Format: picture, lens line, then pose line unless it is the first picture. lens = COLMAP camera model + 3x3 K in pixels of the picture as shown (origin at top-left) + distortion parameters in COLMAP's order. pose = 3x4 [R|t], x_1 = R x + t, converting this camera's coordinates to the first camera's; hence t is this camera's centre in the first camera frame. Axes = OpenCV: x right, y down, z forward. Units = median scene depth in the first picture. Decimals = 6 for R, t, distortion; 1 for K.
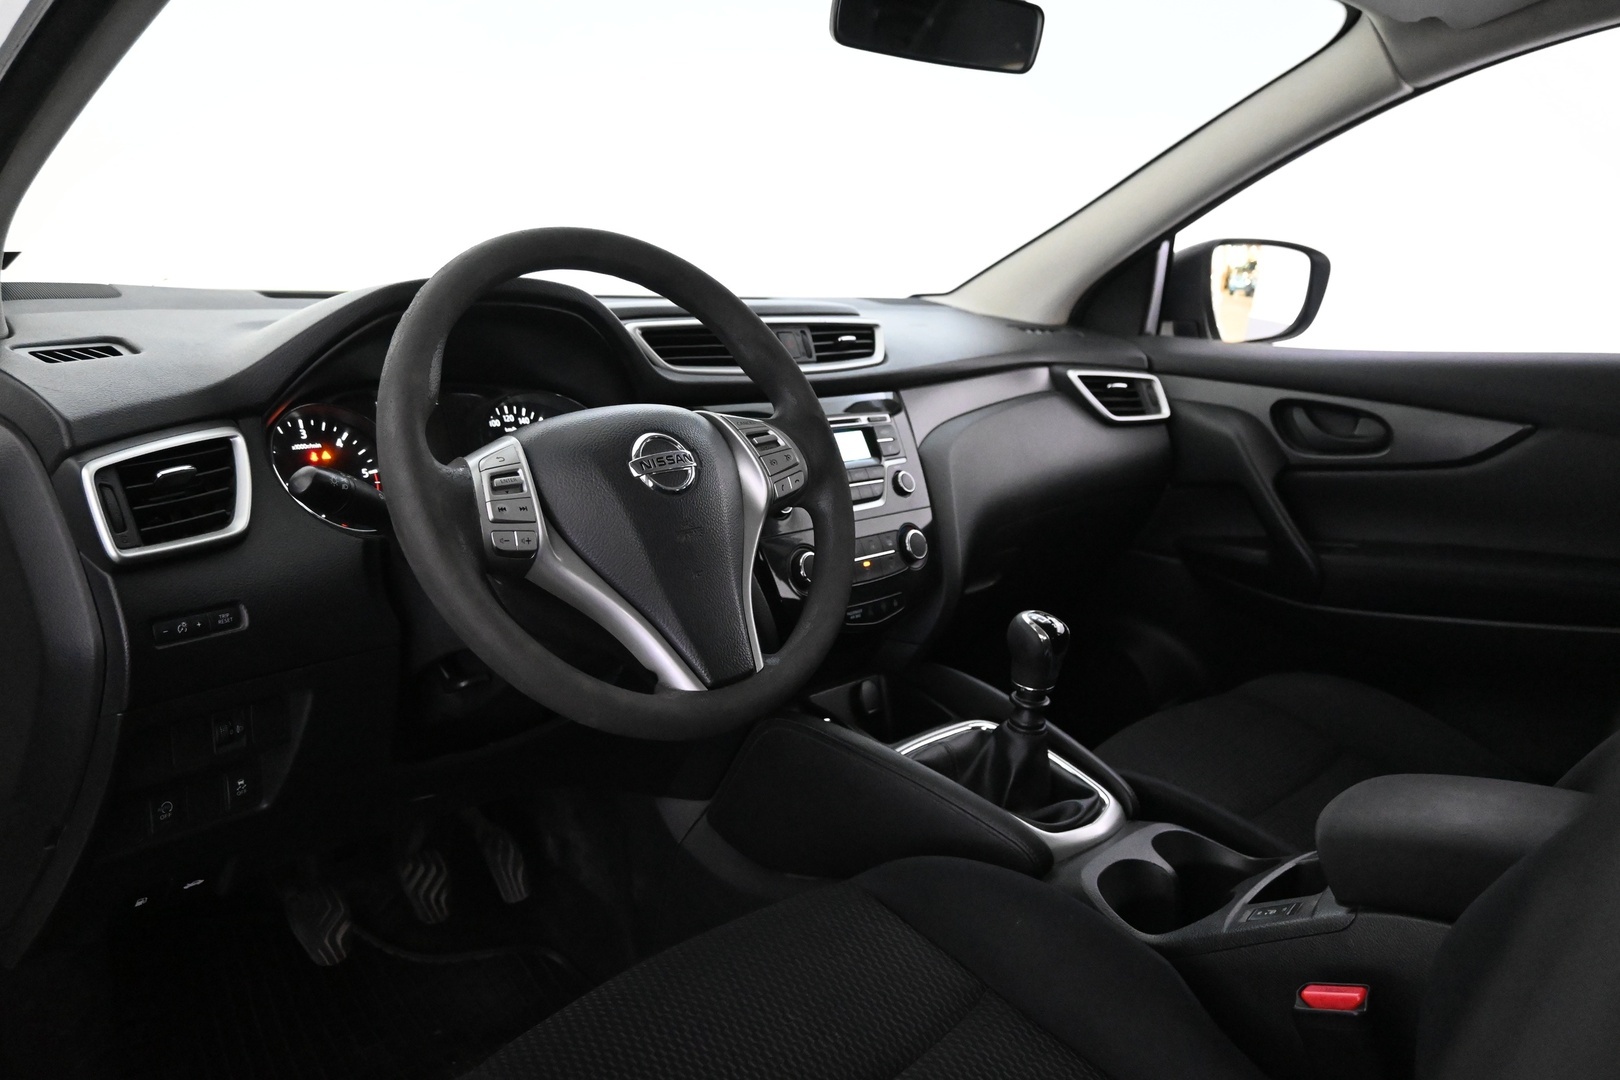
lens RADIAL K [[1236.9, 0, 828.4], [0, 1236.9, 523.3], [0, 0, 1]] dist [0.009945, -0.008206]
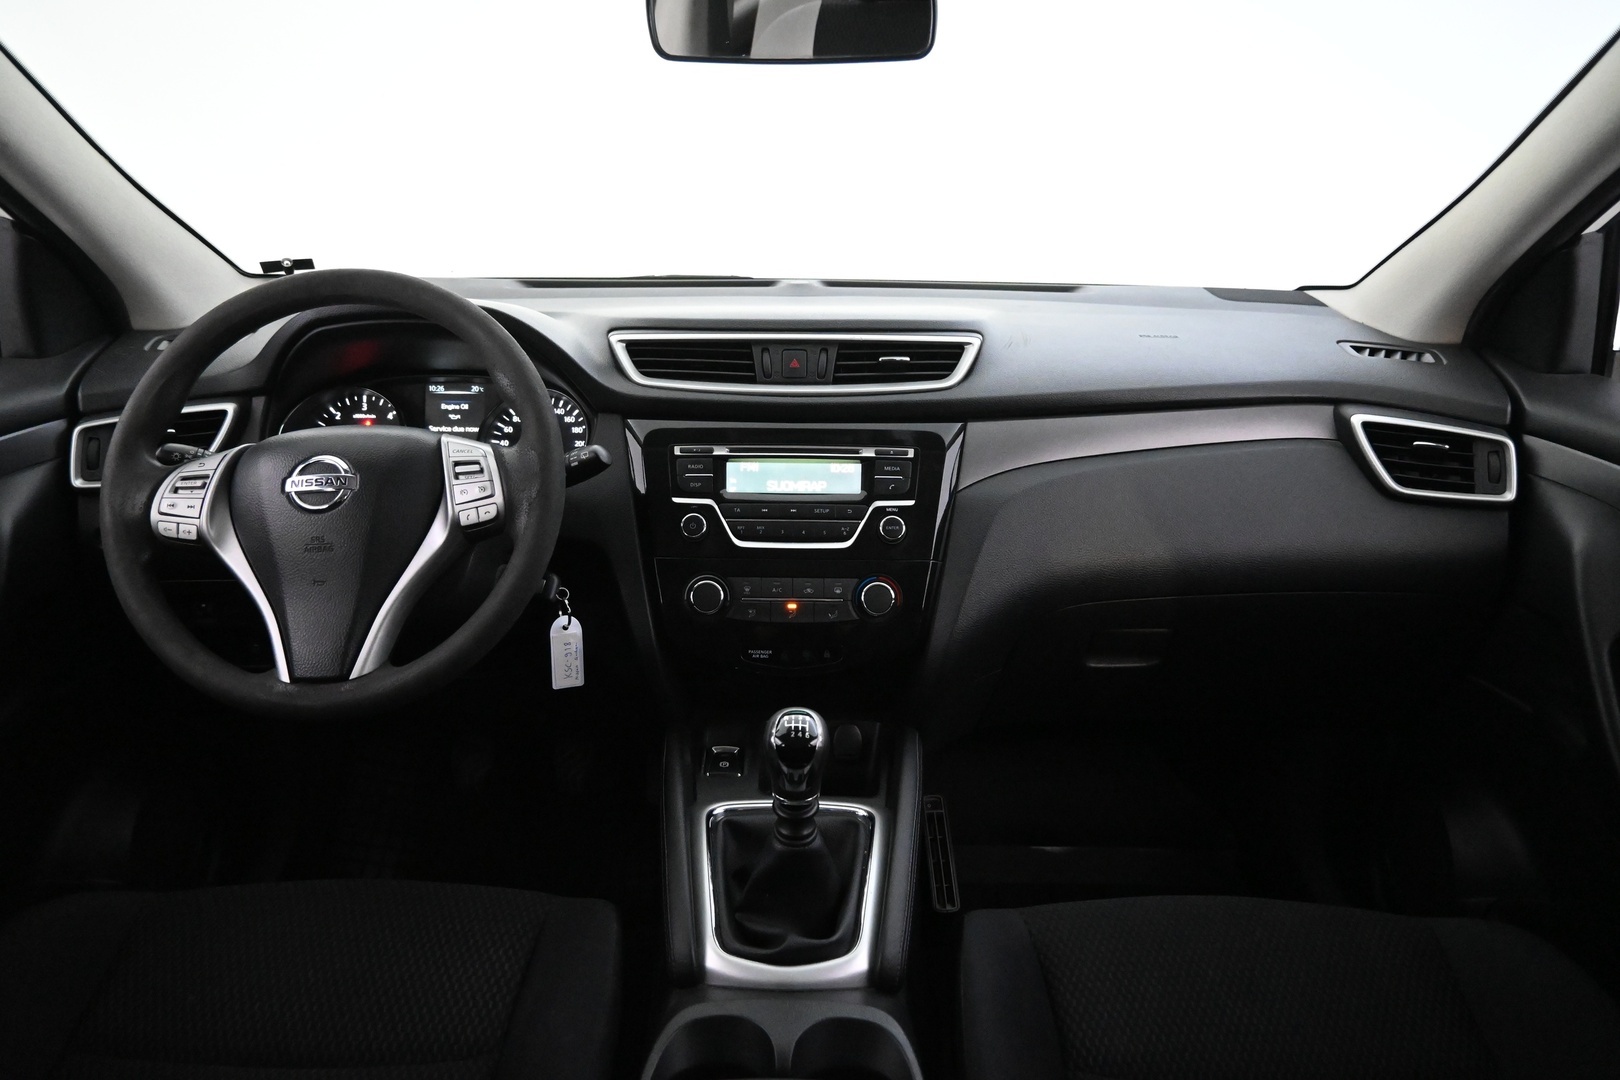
lens RADIAL K [[1105.5, 0, 809.5], [0, 1105.5, 530.2], [0, 0, 1]] dist [0.010701, -0.015094]
pose [[0.667607, 0.211740, -0.713770, 0.673017], [-0.135962, 0.977257, 0.162735, -0.173998], [0.731994, -0.011597, 0.681212, 0.461531]]
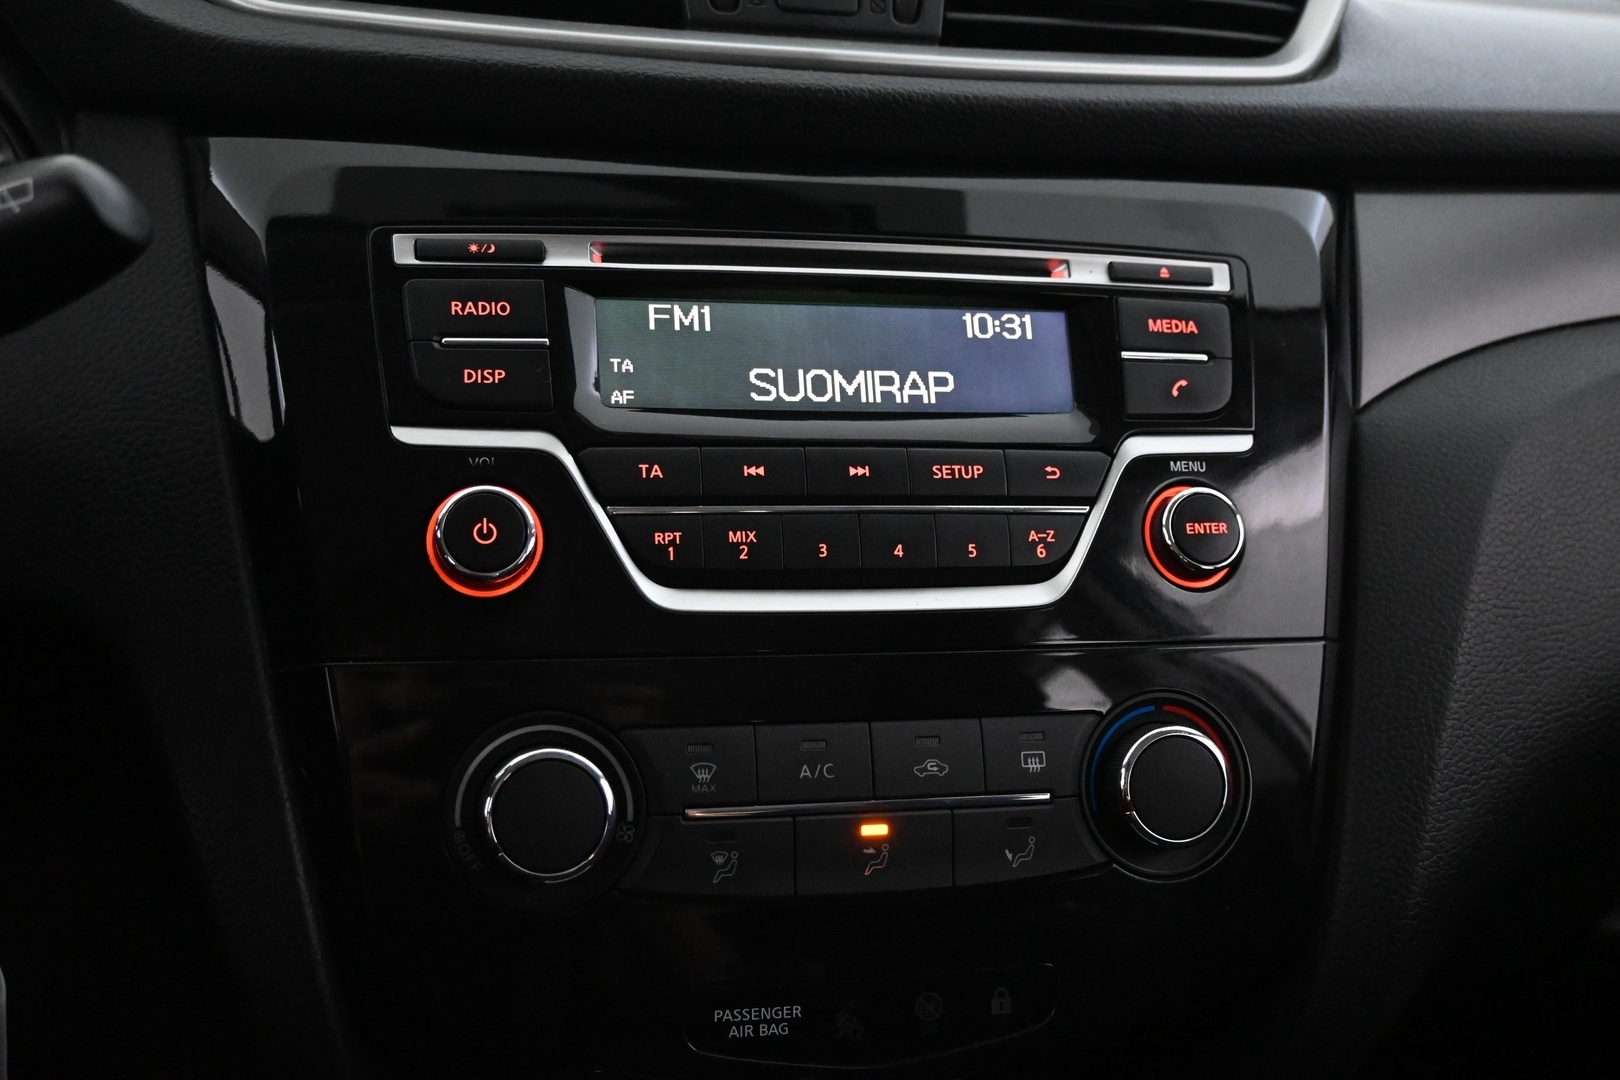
lens RADIAL K [[1620.2, 0, 796.0], [0, 1620.2, 544.7], [0, 0, 1]] dist [0.007042, 0.000000]
pose [[0.817400, 0.170250, -0.550339, 0.201103], [-0.144738, 0.985381, 0.089859, -0.054238], [0.557592, 0.006204, 0.830092, 0.765088]]
